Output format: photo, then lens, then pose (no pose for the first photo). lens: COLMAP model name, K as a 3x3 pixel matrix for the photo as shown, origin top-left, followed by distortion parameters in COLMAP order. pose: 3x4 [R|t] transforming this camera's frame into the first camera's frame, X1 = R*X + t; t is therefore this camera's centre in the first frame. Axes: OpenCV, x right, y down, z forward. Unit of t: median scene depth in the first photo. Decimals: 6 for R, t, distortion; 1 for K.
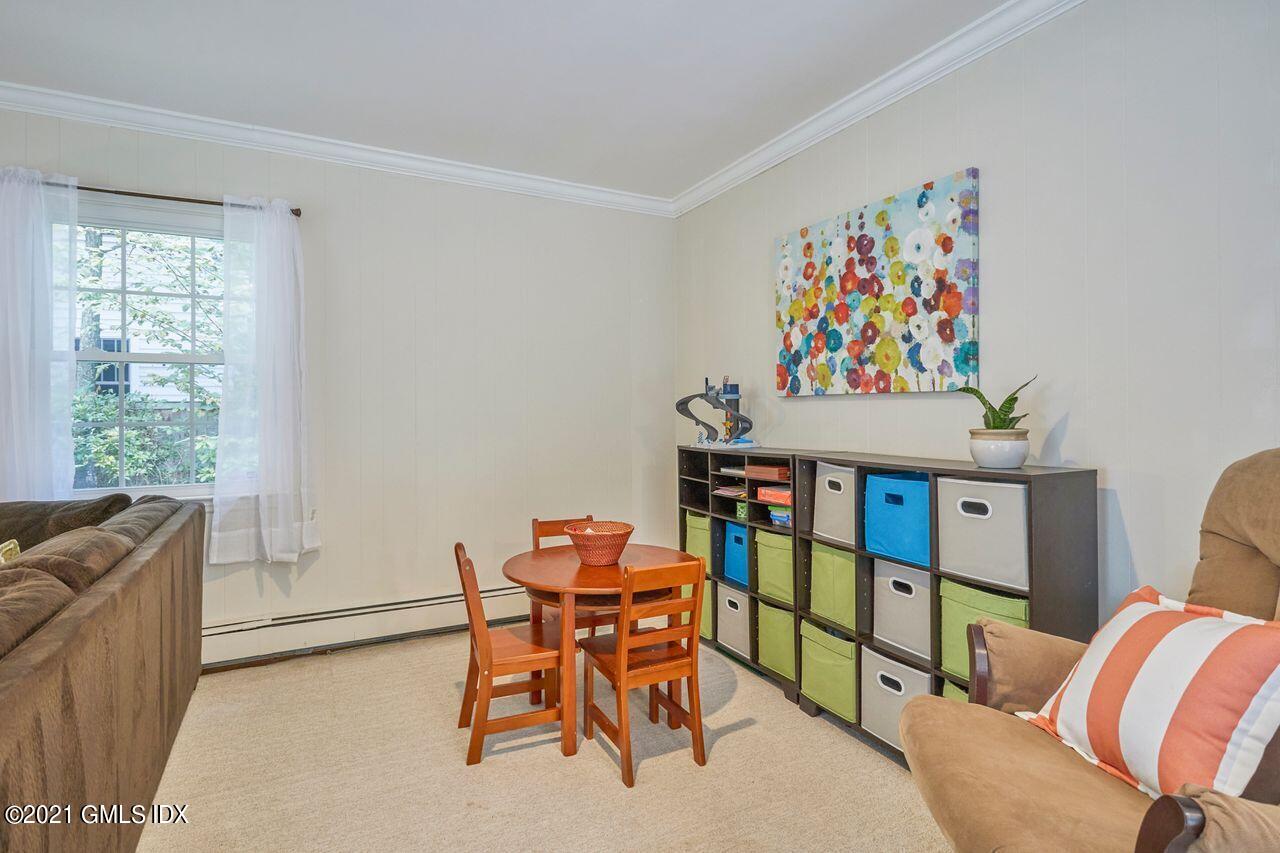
lens RADIAL K [[631.5, 0, 644.3], [0, 631.5, 408.9], [0, 0, 1]] dist [0.006380, -0.005116]
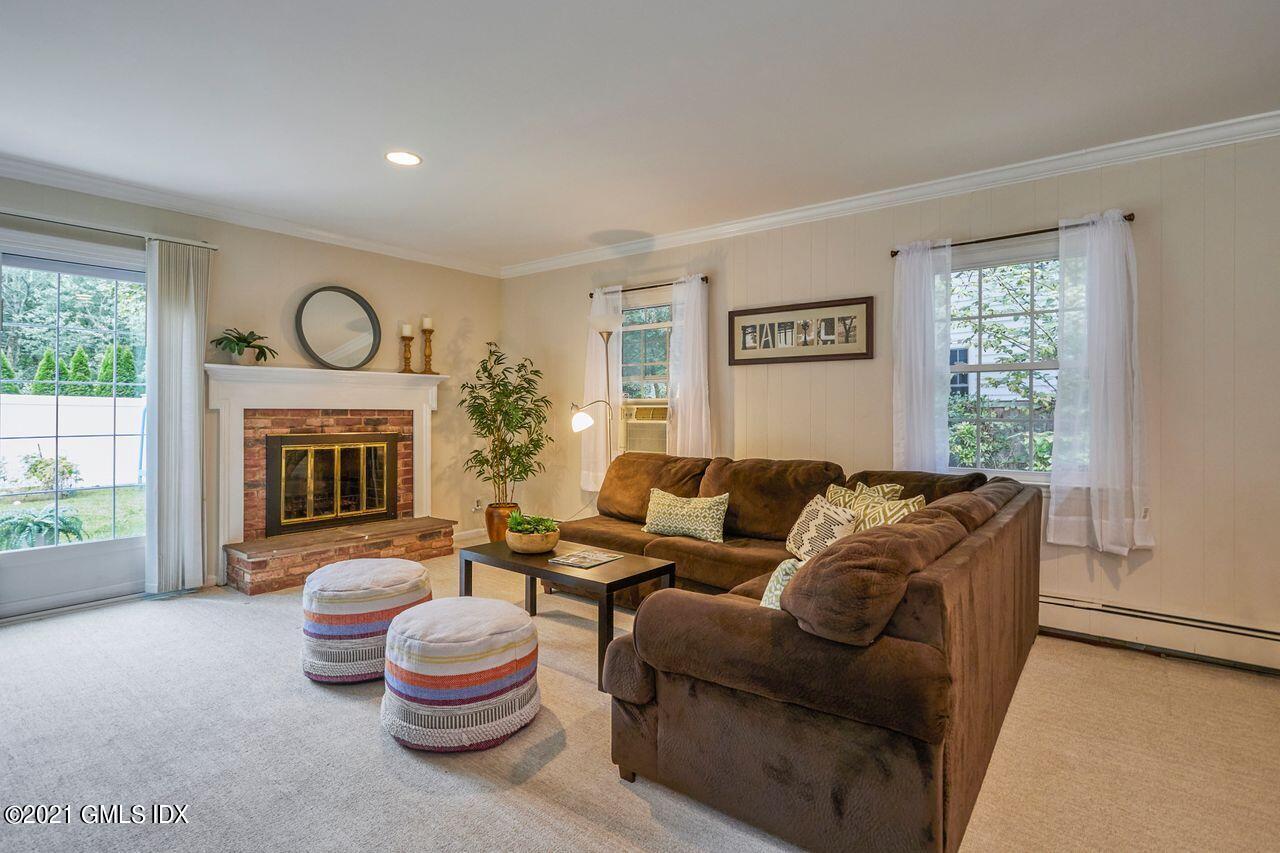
lens RADIAL K [[631.5, 0, 644.3], [0, 631.5, 411.4], [0, 0, 1]] dist [0.006380, -0.005116]
pose [[0.409315, 0.006257, -0.912372, 0.069893], [0.000239, 0.999976, 0.006965, -0.002403], [0.912393, -0.003069, 0.409303, -0.145592]]
